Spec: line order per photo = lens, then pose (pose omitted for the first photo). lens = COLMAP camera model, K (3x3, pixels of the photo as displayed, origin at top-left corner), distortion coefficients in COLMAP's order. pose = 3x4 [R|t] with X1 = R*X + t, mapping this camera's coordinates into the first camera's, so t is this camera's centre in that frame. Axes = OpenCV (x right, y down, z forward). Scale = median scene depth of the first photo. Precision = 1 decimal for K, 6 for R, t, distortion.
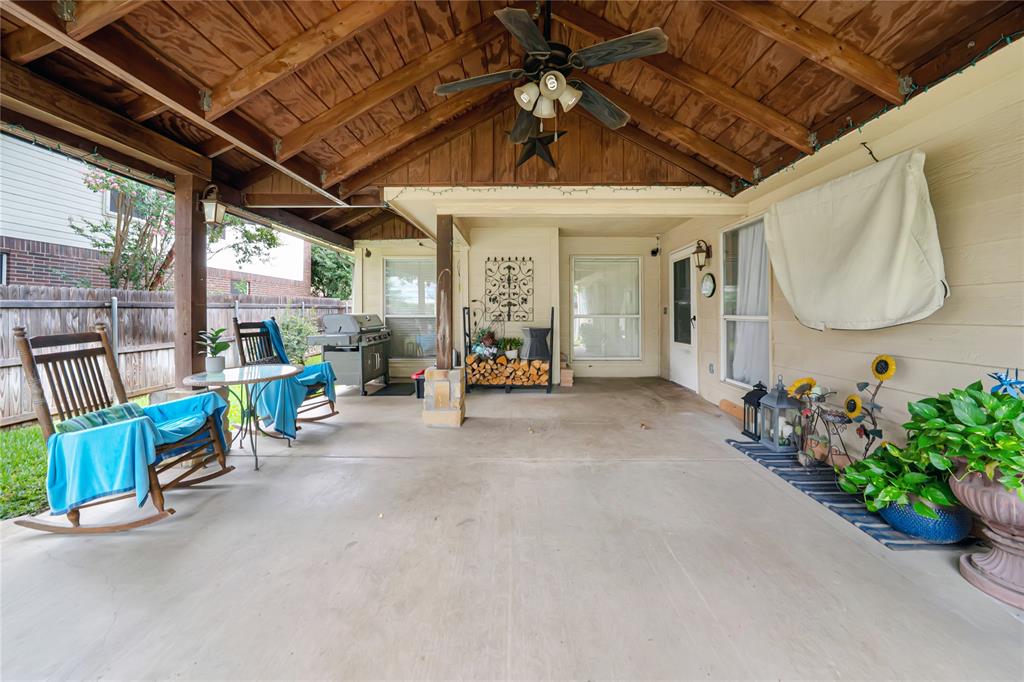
lens RADIAL K [[372.1, 0, 516.6], [0, 372.1, 308.2], [0, 0, 1]] dist [-0.019946, 0.000637]
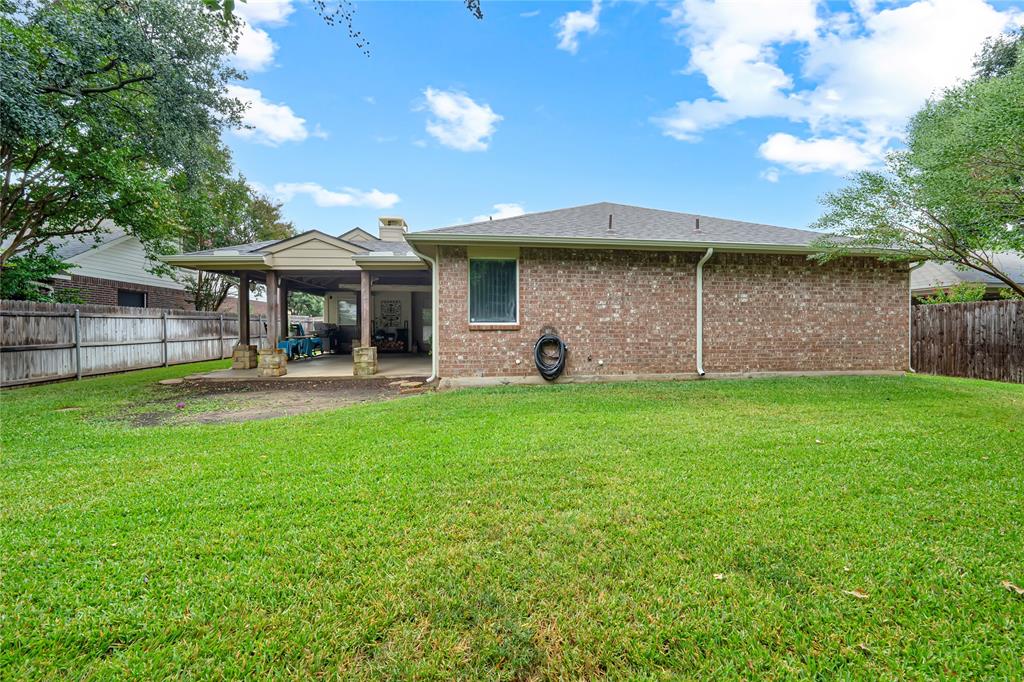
lens RADIAL K [[361.8, 0, 514.8], [0, 361.8, 338.4], [0, 0, 1]] dist [-0.025868, 0.005719]
pose [[0.992616, 0.002890, 0.121263, 0.852187], [-0.006859, 0.999454, 0.032324, 0.052355], [-0.121103, -0.032917, 0.992094, -2.499612]]
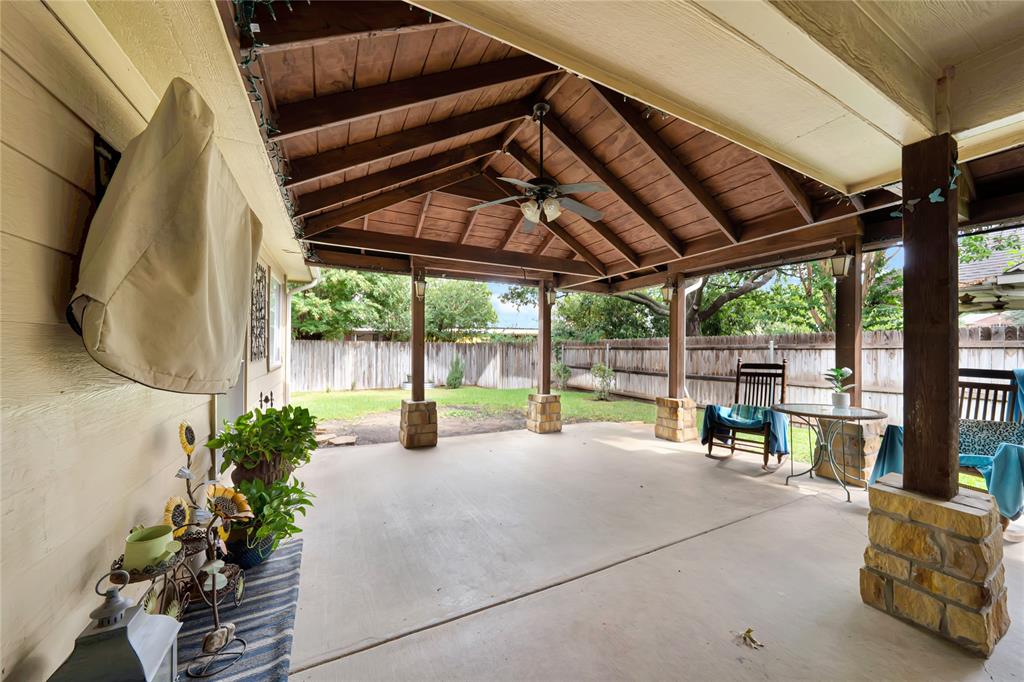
lens RADIAL K [[361.8, 0, 514.8], [0, 361.8, 338.4], [0, 0, 1]] dist [-0.025868, 0.005719]
pose [[-0.885940, -0.007596, -0.463739, 0.505327], [0.004810, 0.999662, -0.025563, -0.011542], [0.463776, -0.024878, -0.885603, 1.317749]]
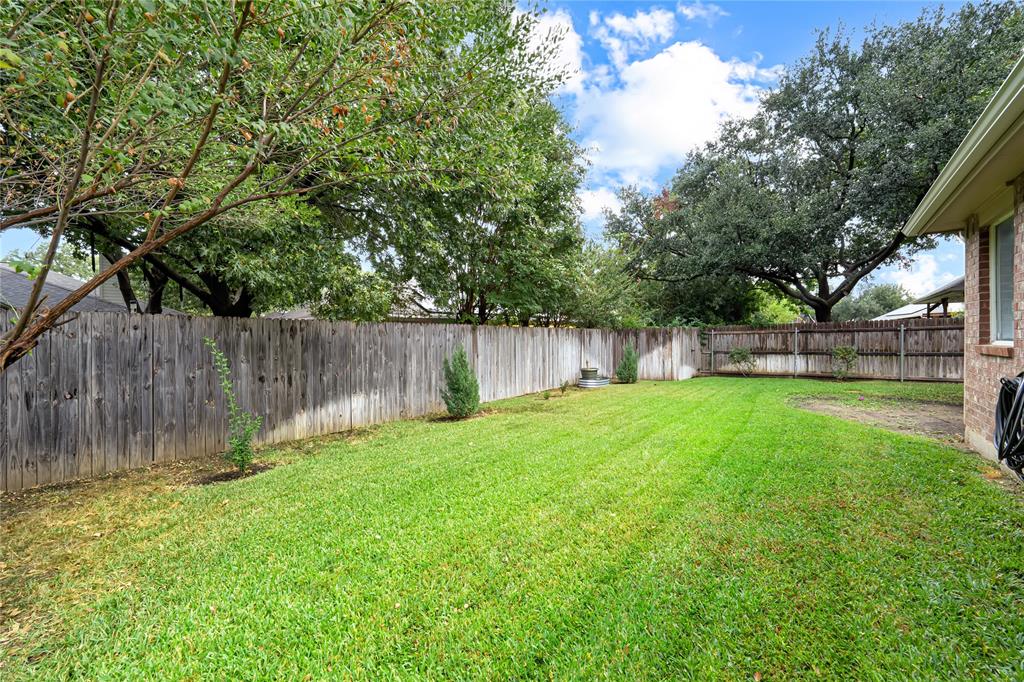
lens RADIAL K [[372.1, 0, 516.6], [0, 372.1, 308.2], [0, 0, 1]] dist [-0.019946, 0.000637]
pose [[-0.636340, -0.045937, -0.770040, 2.516156], [0.021692, 0.996765, -0.077388, -0.013038], [0.771104, -0.065949, -0.633285, -1.013916]]
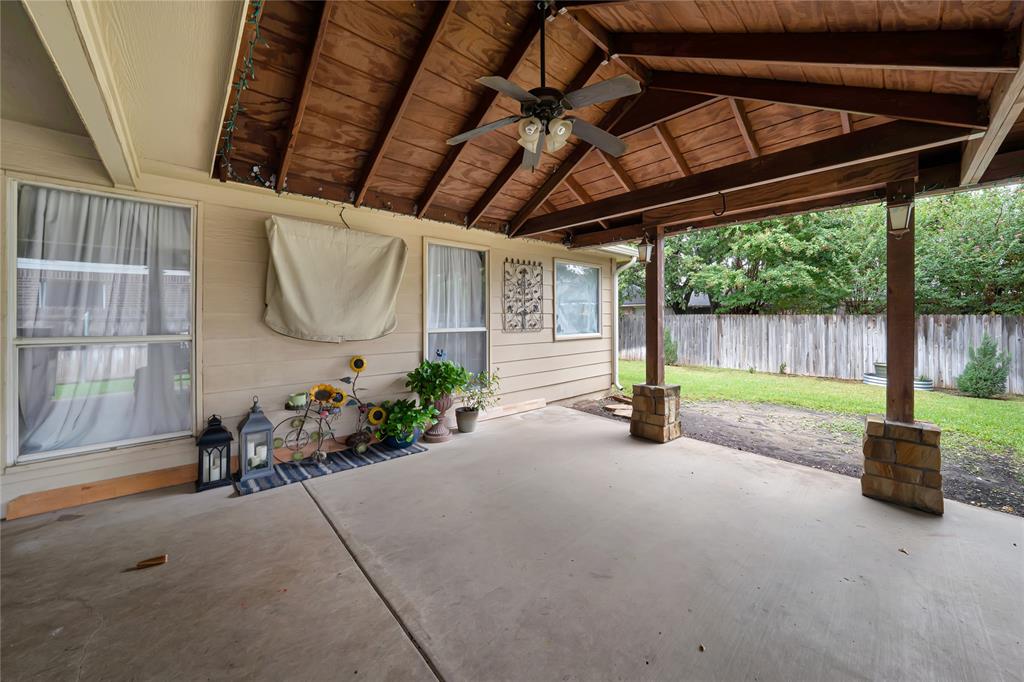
lens RADIAL K [[371.1, 0, 517.3], [0, 371.1, 319.1], [0, 0, 1]] dist [-0.018780, 0.000053]
pose [[-0.688363, 0.003134, 0.725359, -0.385601], [-0.005746, 0.999936, -0.009774, -0.009439], [-0.725343, -0.010896, -0.688301, 1.063381]]
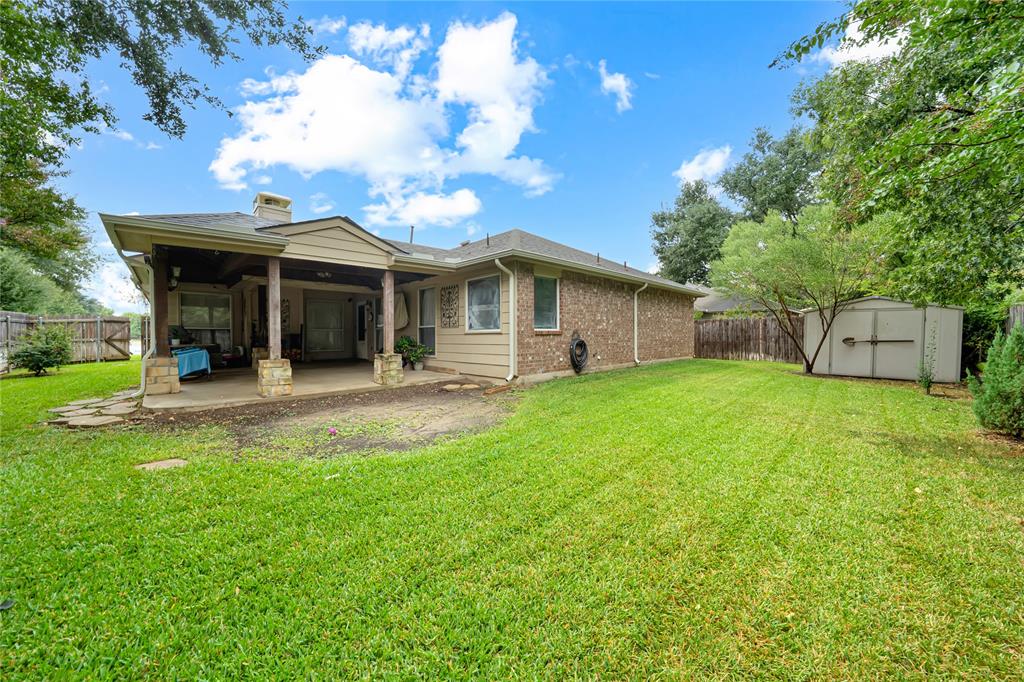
lens RADIAL K [[361.8, 0, 514.8], [0, 361.8, 338.4], [0, 0, 1]] dist [-0.025868, 0.005719]
pose [[0.709389, -0.002362, 0.704813, -0.773172], [-0.008759, 0.999888, 0.012167, 0.067578], [-0.704763, -0.014804, 0.709289, -2.116569]]
